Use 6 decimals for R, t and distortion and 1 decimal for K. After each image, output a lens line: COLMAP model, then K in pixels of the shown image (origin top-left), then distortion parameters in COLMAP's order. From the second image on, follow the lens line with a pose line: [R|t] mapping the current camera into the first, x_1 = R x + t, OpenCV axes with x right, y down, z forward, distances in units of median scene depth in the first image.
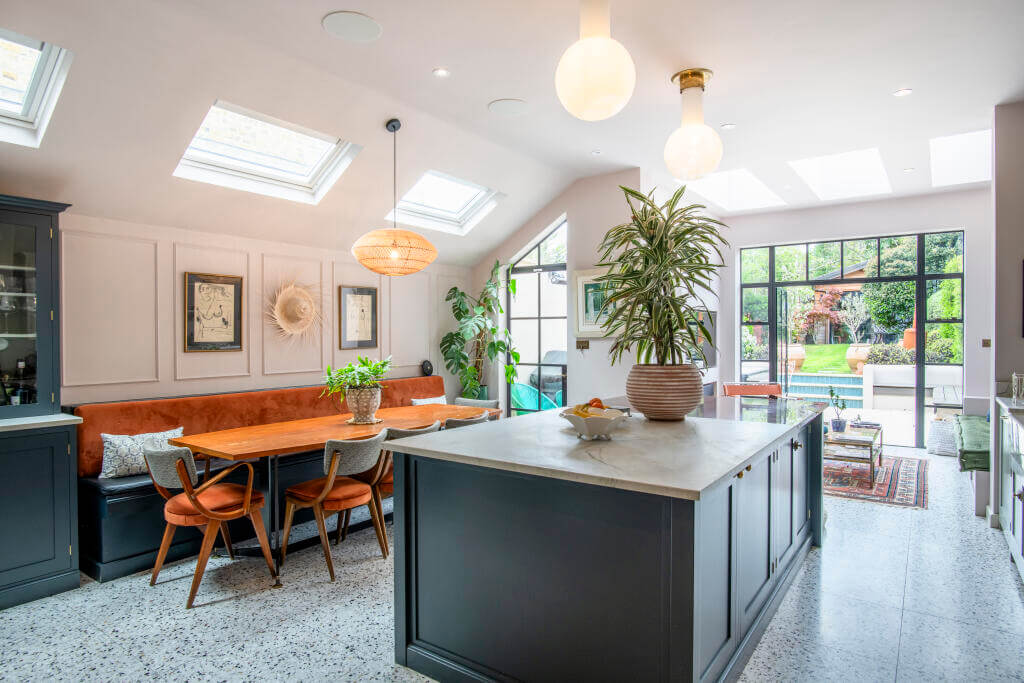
lens RADIAL K [[593.8, 0, 503.5], [0, 593.8, 339.8], [0, 0, 1]] dist [-0.027538, 0.001259]
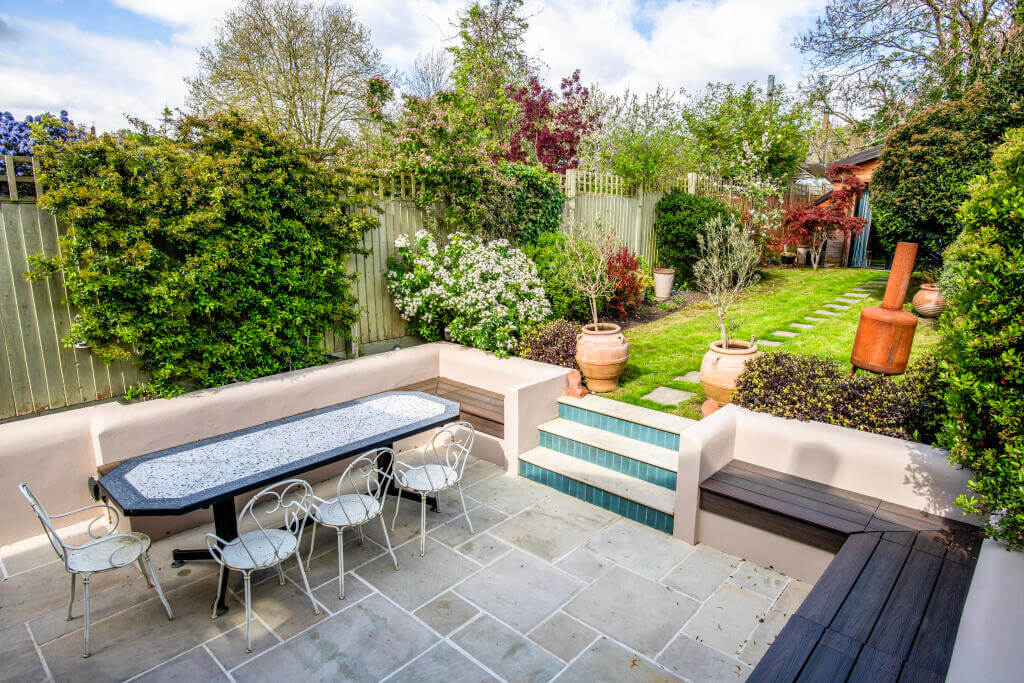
lens RADIAL K [[593.8, 0, 503.5], [0, 593.8, 339.8], [0, 0, 1]] dist [-0.027538, 0.001259]
pose [[0.991286, 0.026684, -0.128998, 0.728887], [-0.000410, 0.979889, 0.199541, -0.113697], [0.131729, -0.197750, 0.971361, 0.843792]]
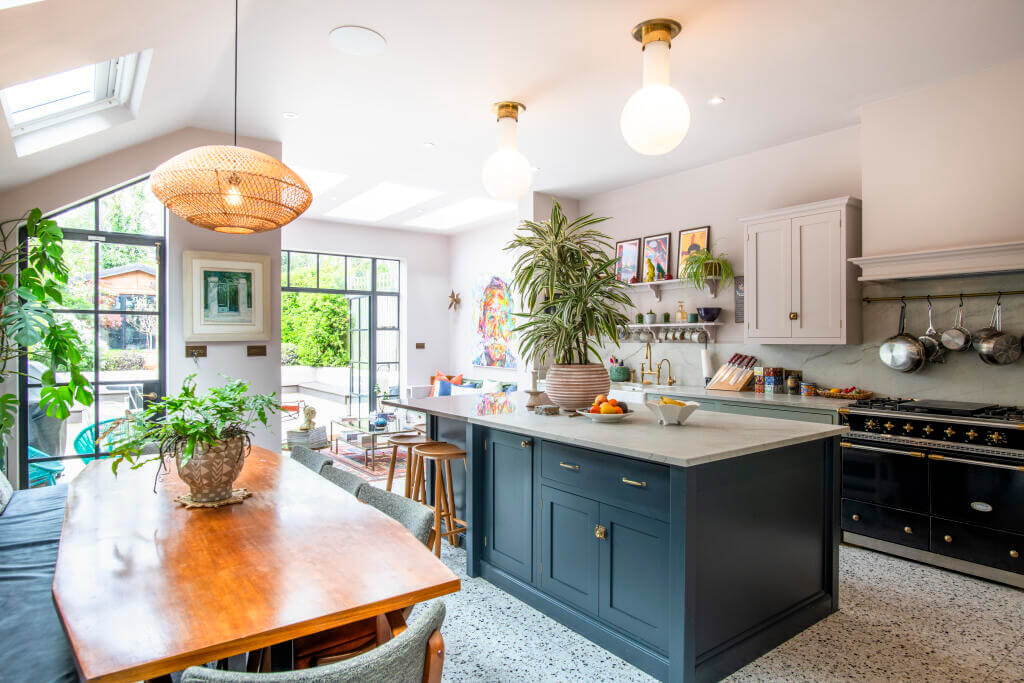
lens RADIAL K [[593.8, 0, 503.5], [0, 593.8, 339.8], [0, 0, 1]] dist [-0.027538, 0.001259]
pose [[0.313870, 0.004179, 0.949457, -0.323780], [0.000115, 0.999990, -0.004440, -0.002025], [-0.949466, 0.001502, 0.313867, 0.291787]]
